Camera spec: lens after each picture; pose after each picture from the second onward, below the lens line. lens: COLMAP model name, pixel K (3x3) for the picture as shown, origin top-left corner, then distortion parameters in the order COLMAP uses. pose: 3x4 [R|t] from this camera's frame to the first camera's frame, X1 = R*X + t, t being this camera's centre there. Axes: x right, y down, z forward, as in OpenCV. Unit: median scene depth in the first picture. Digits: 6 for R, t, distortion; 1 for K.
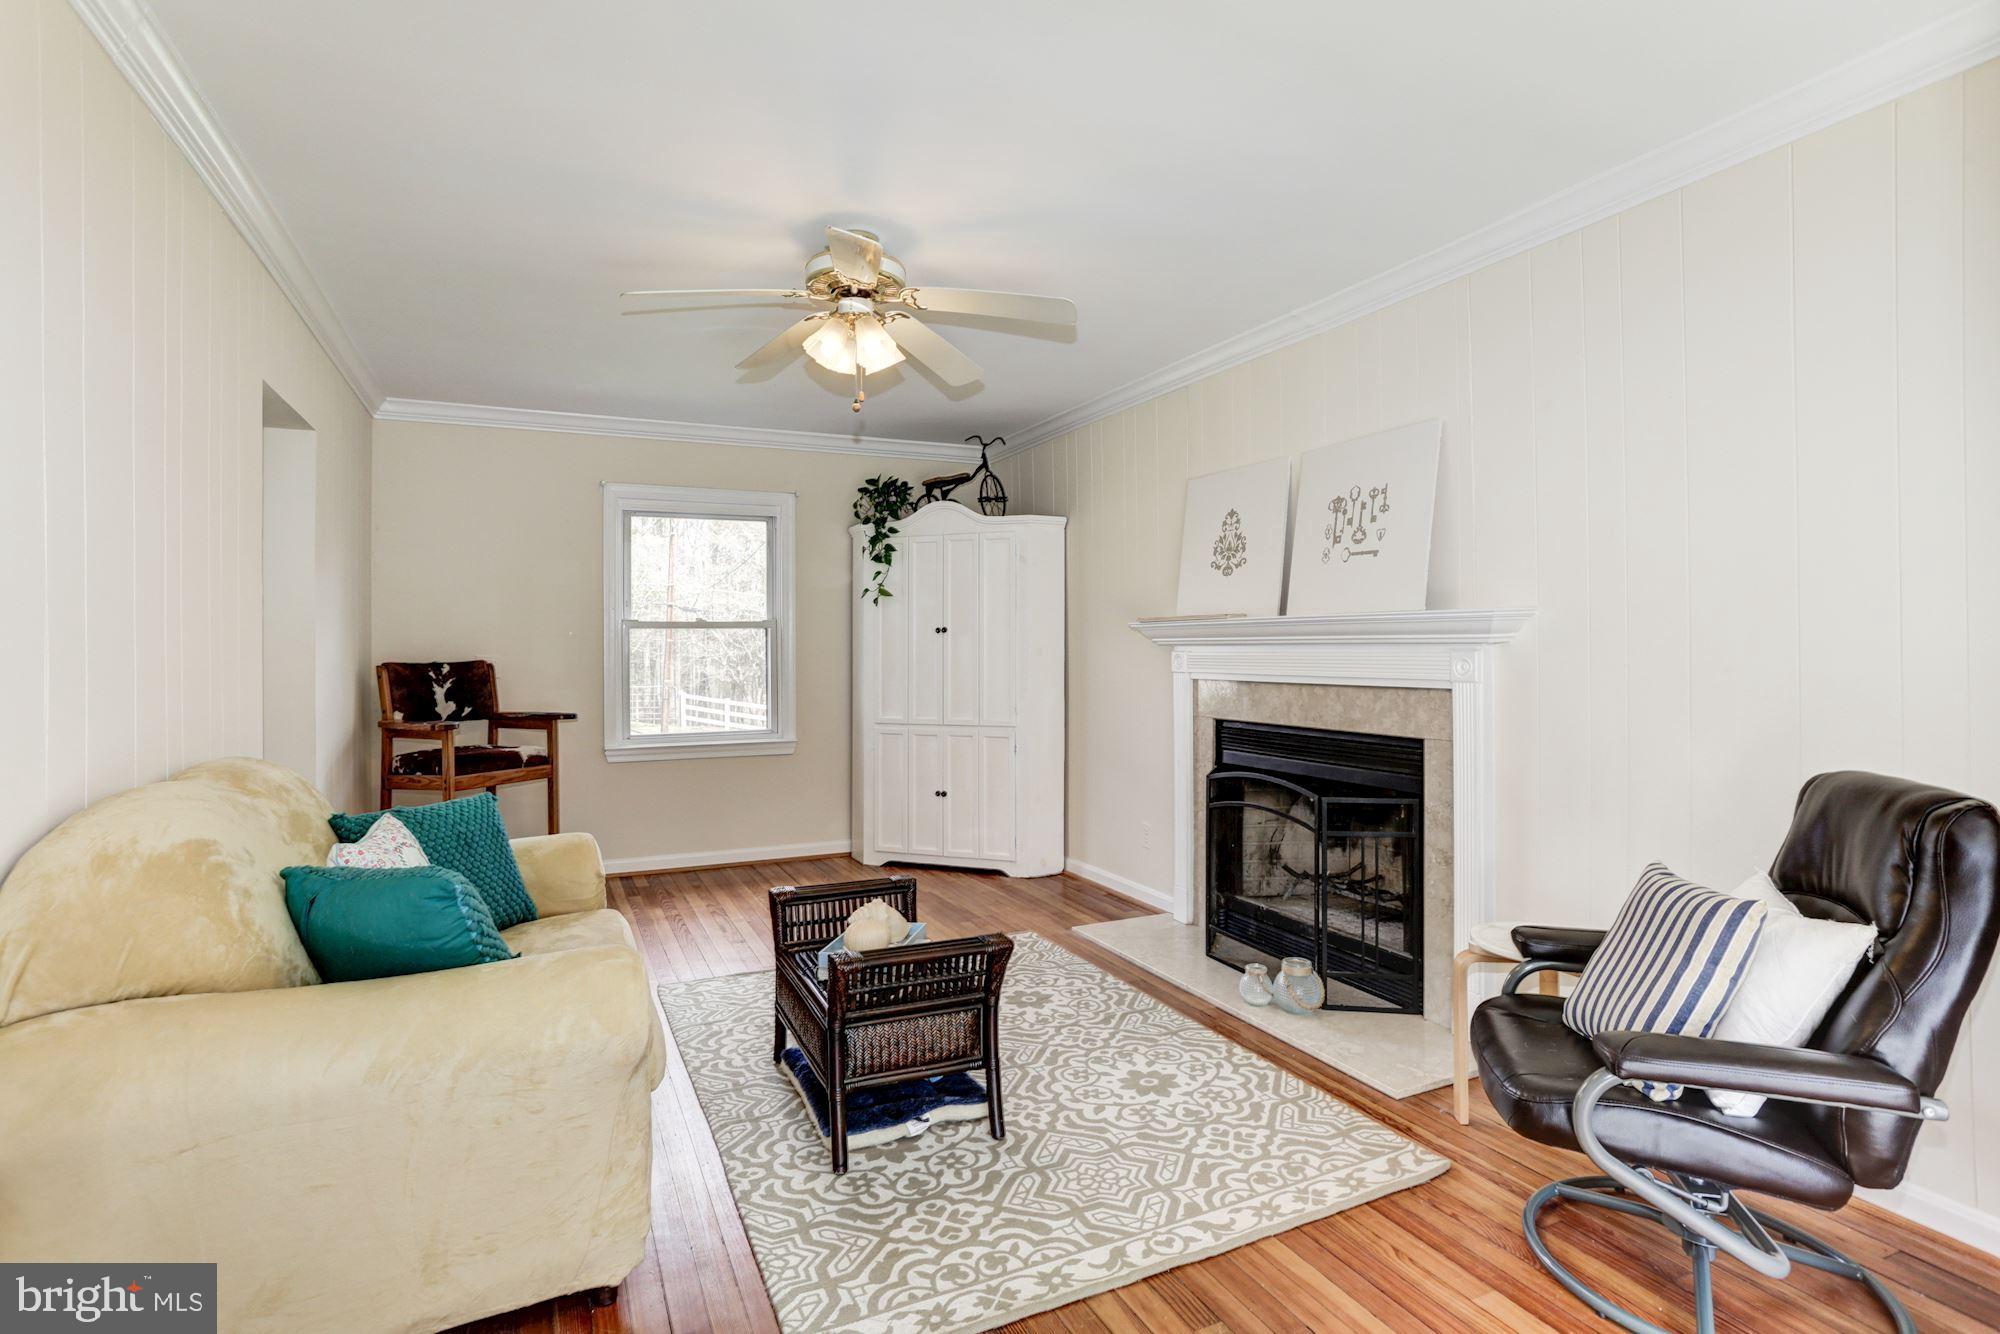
lens RADIAL K [[976.5, 0, 952.5], [0, 976.5, 645.8], [0, 0, 1]] dist [-0.002480, 0.023442]
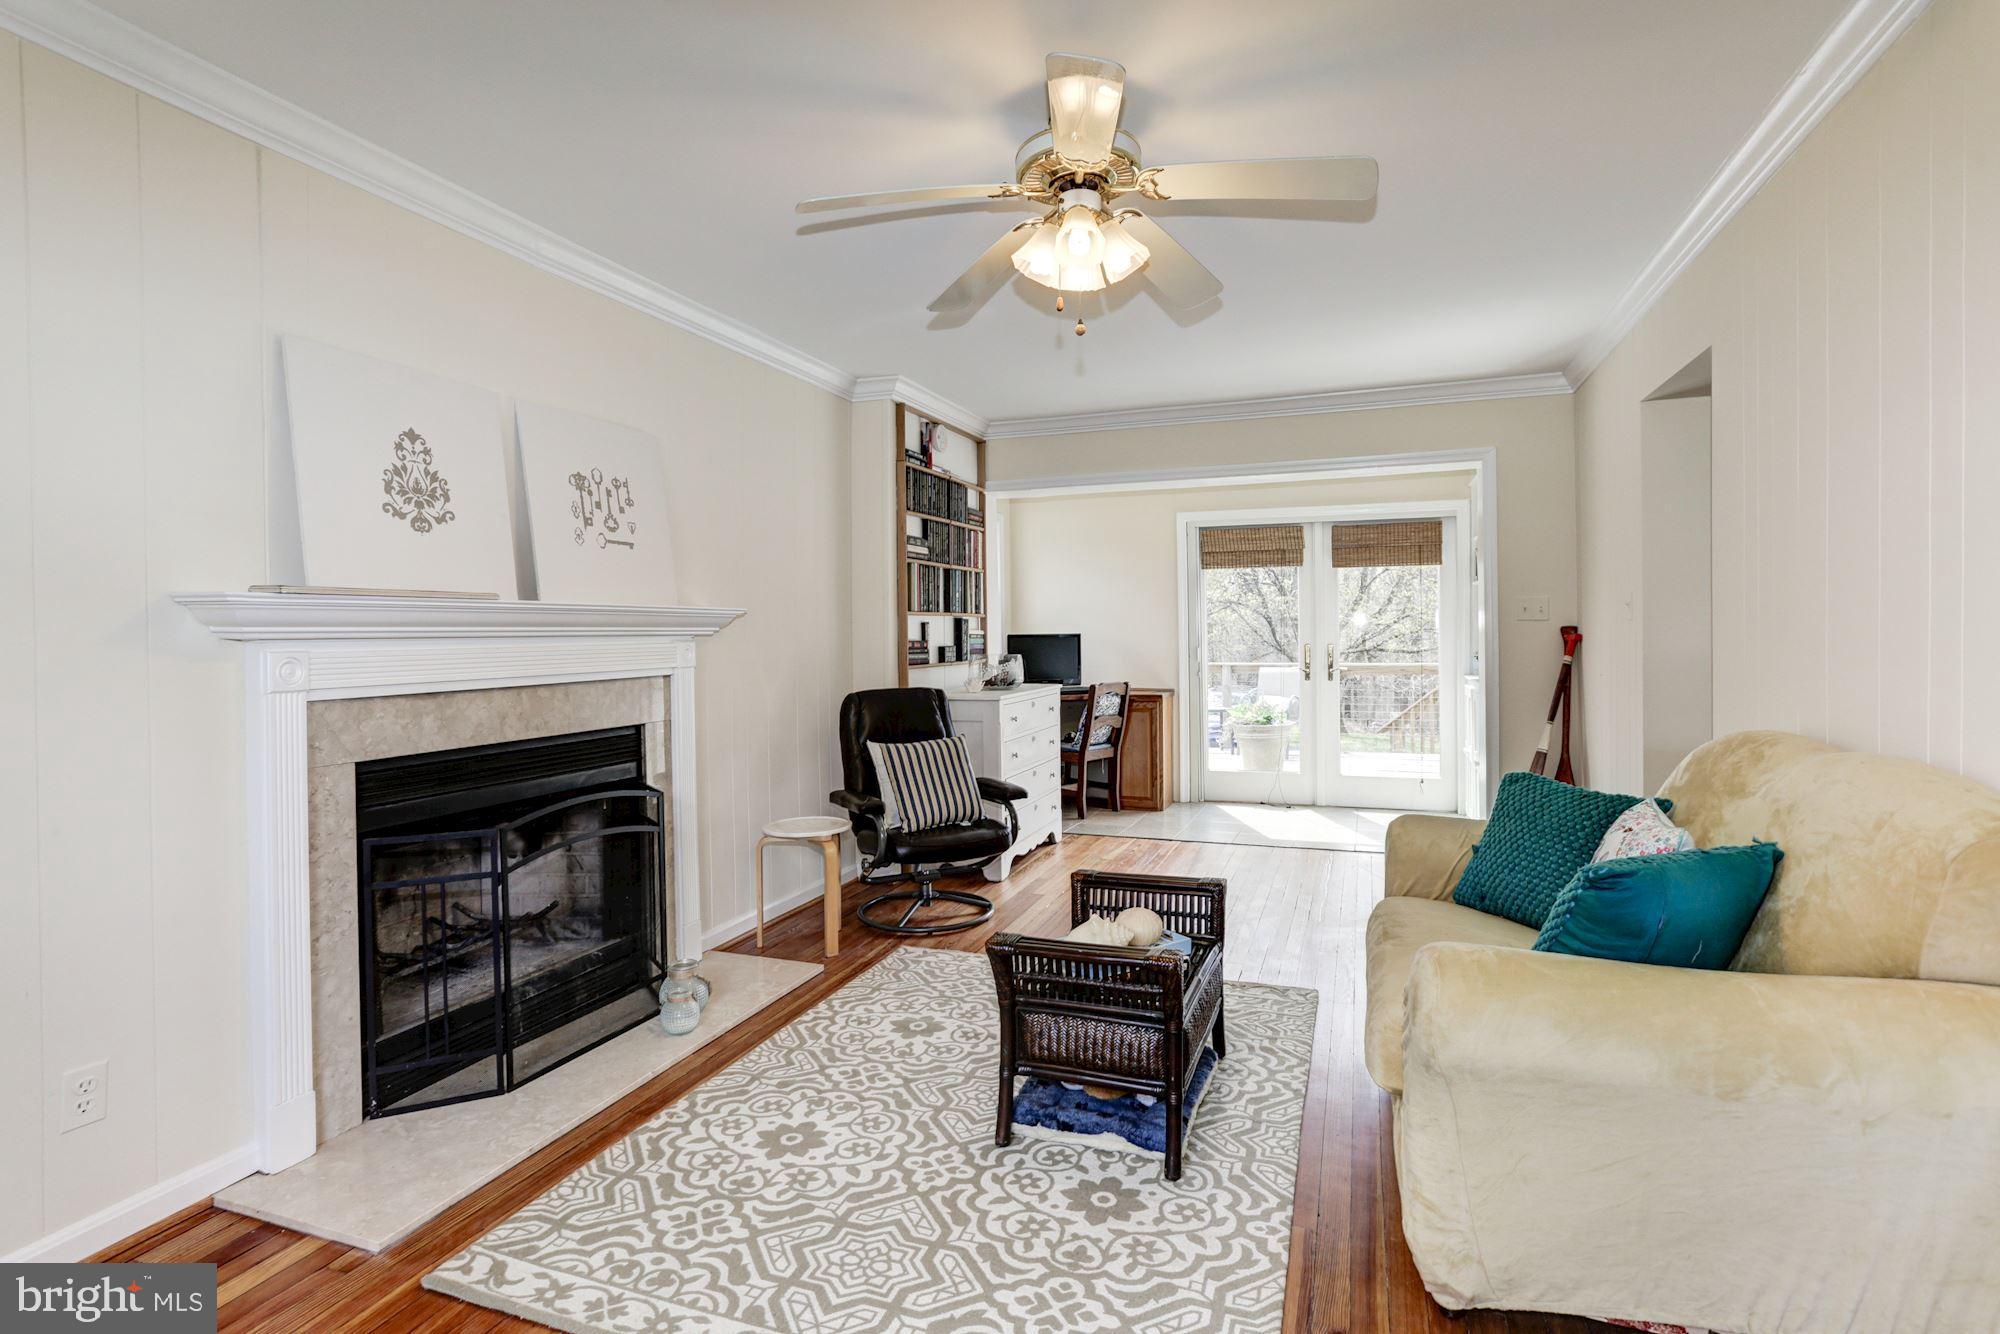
lens RADIAL K [[976.5, 0, 952.5], [0, 976.5, 645.8], [0, 0, 1]] dist [-0.002480, 0.023442]
pose [[-0.690540, -0.001550, 0.723292, -0.504212], [0.011630, 0.999845, 0.013245, -0.000880], [-0.723200, 0.017558, -0.690415, 1.398349]]
